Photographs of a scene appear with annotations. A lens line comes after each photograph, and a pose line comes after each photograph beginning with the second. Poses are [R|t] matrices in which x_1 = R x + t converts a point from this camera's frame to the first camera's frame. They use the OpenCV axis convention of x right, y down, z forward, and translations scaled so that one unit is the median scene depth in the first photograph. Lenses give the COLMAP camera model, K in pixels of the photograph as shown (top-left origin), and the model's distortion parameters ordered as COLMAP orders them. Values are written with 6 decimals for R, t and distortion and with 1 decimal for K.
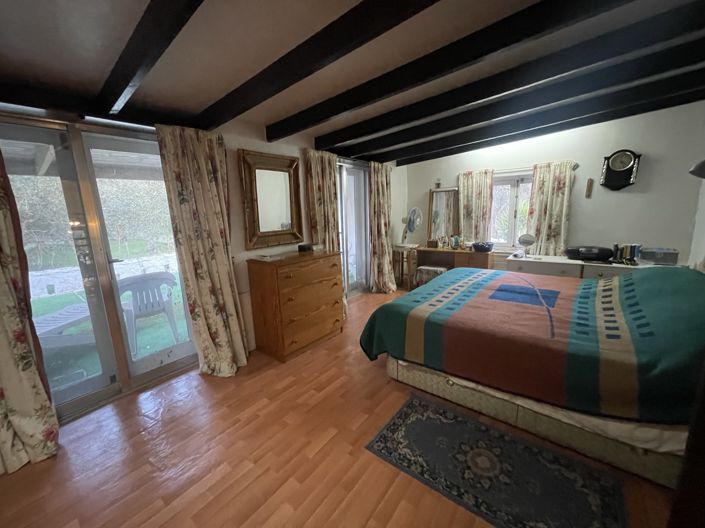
lens RADIAL K [[284.7, 0, 354.3], [0, 284.7, 261.6], [0, 0, 1]] dist [-0.000941, 0.000028]
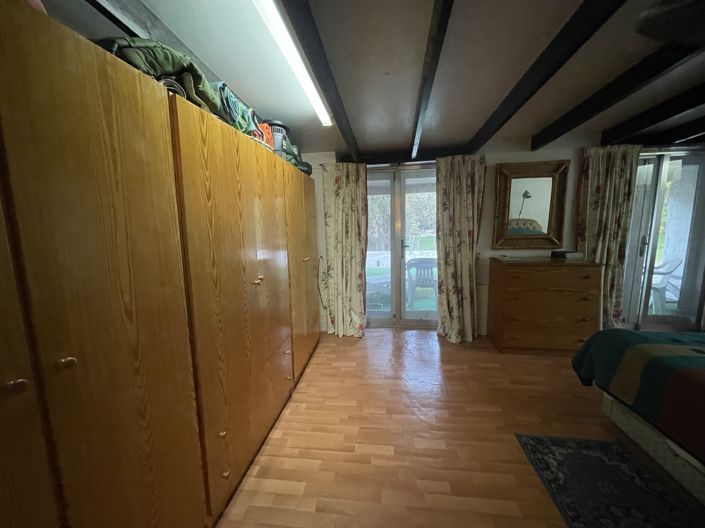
lens RADIAL K [[284.7, 0, 352.1], [0, 284.7, 262.6], [0, 0, 1]] dist [-0.000941, 0.000028]
pose [[0.517273, 0.146801, -0.843136, 0.355747], [-0.147998, 0.985680, 0.080821, 0.004761], [0.842926, 0.082976, 0.531592, -0.110150]]
